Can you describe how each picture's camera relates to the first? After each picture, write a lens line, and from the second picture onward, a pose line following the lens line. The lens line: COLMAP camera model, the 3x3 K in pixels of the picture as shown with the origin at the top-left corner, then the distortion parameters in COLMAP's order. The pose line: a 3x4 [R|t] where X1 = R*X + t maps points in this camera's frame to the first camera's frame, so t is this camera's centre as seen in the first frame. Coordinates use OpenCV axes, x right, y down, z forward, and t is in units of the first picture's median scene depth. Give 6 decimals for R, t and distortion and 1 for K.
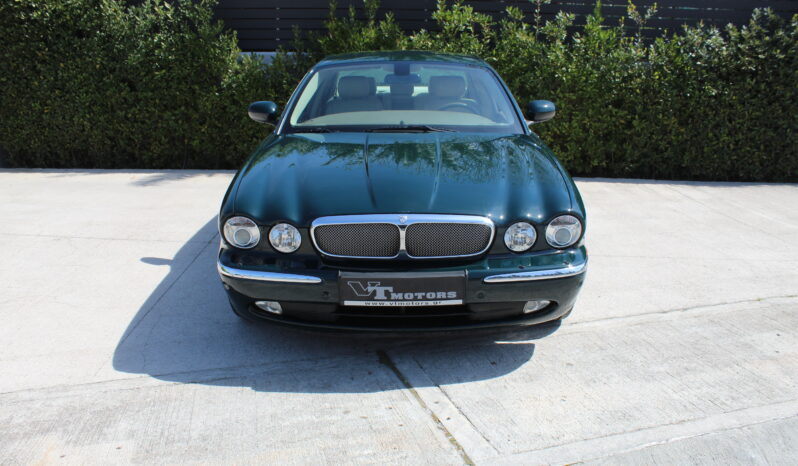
lens RADIAL K [[663.7, 0, 390.7], [0, 663.7, 239.5], [0, 0, 1]] dist [-0.164609, 0.141413]
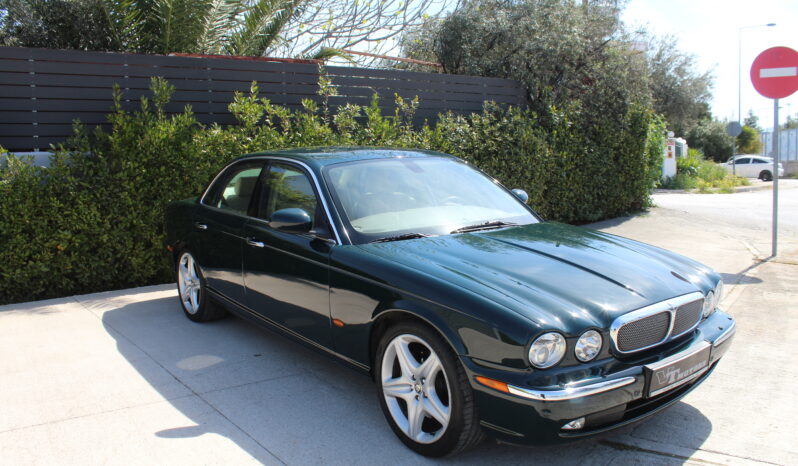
lens RADIAL K [[663.7, 0, 396.4], [0, 663.7, 234.2], [0, 0, 1]] dist [-0.164609, 0.141413]
pose [[0.793190, -0.100658, 0.600598, -0.333911], [0.182916, 0.980084, -0.077313, -0.049453], [-0.580854, 0.171183, 0.795805, 0.143454]]
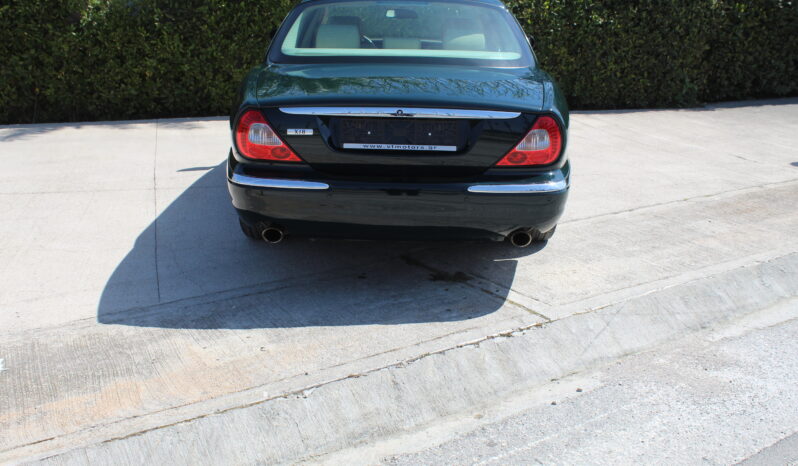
lens RADIAL K [[791.3, 0, 397.5], [0, 791.3, 233.0], [0, 0, 1]] dist [-0.076055, 0.000000]
pose [[0.963984, -0.078599, 0.254079, -0.142197], [0.069598, 0.996594, 0.044240, 0.025912], [-0.256691, -0.024964, 0.966171, -0.120317]]
